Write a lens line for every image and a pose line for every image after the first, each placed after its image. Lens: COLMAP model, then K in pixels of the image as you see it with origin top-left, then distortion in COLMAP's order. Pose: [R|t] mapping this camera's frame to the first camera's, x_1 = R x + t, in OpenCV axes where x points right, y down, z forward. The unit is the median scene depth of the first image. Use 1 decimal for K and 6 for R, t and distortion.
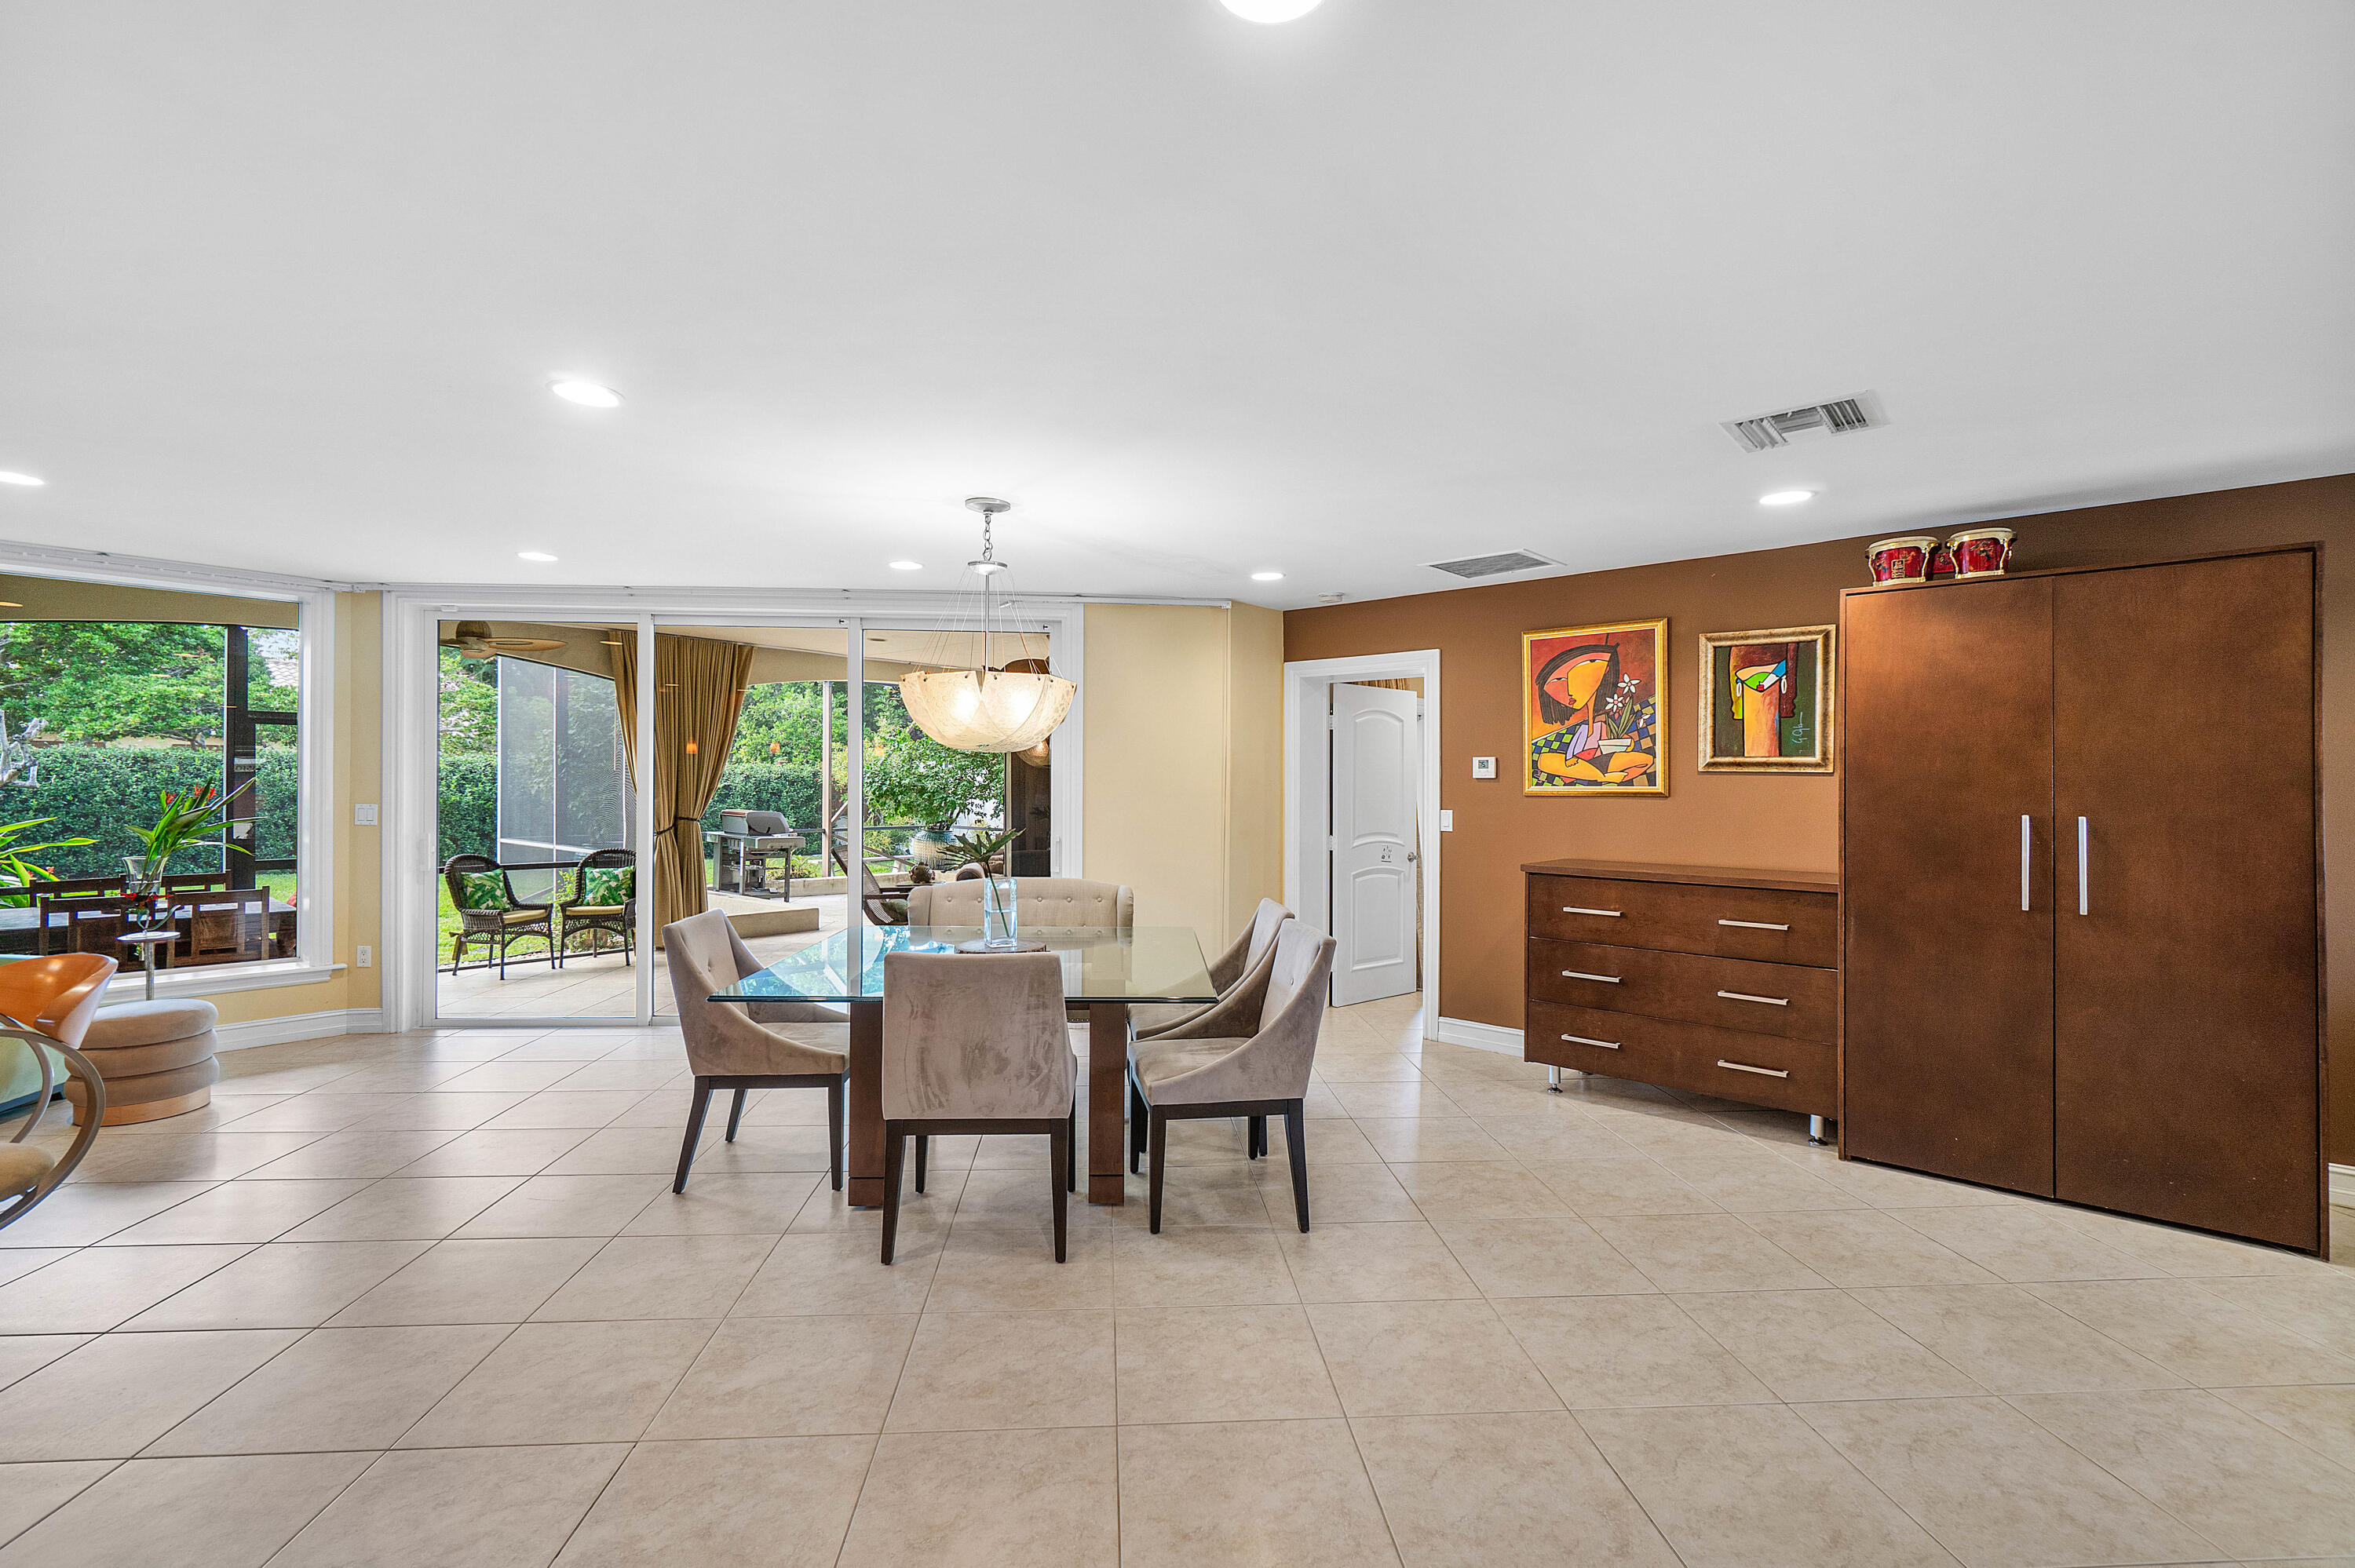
lens RADIAL K [[1032.0, 0, 1182.4], [0, 1032.0, 789.0], [0, 0, 1]] dist [-0.004460, 0.000769]
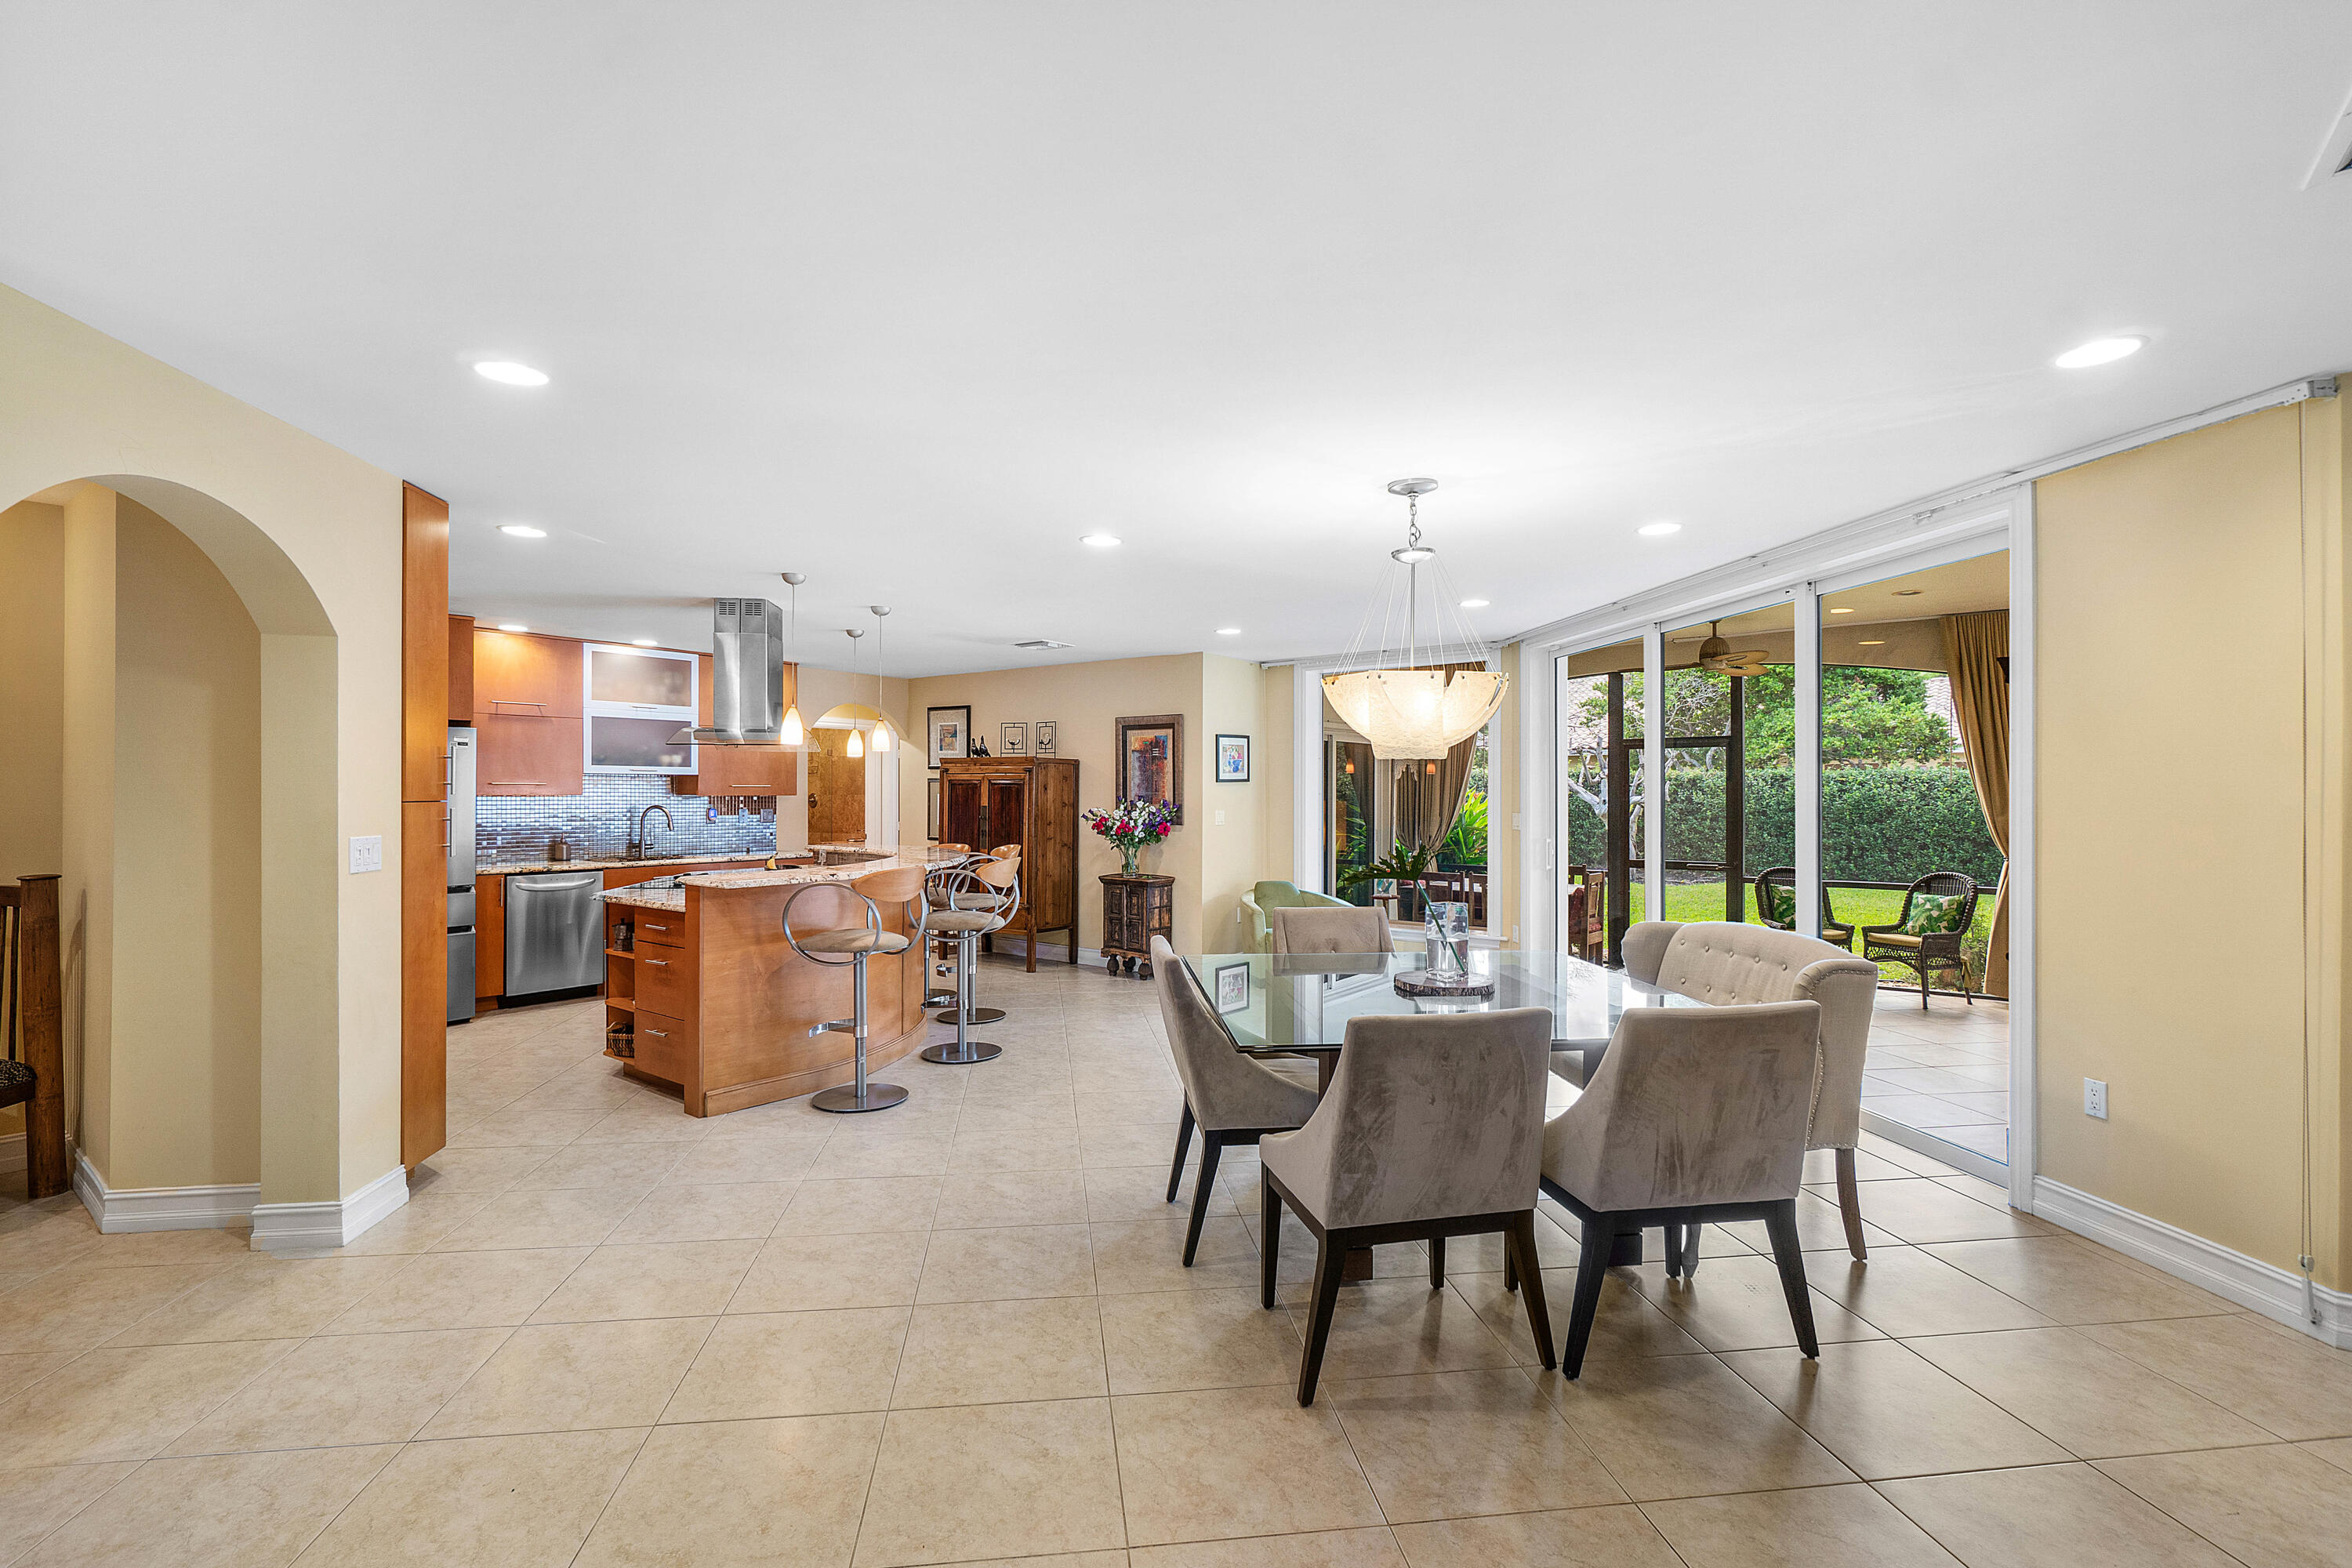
lens RADIAL K [[1069.1, 0, 1131.8], [0, 1069.1, 784.7], [0, 0, 1]] dist [-0.020138, -0.000498]
pose [[0.031781, -0.013184, -0.999408, 0.569070], [-0.005765, 0.999894, -0.013373, 0.000973], [0.999478, 0.006187, 0.031701, 0.558272]]
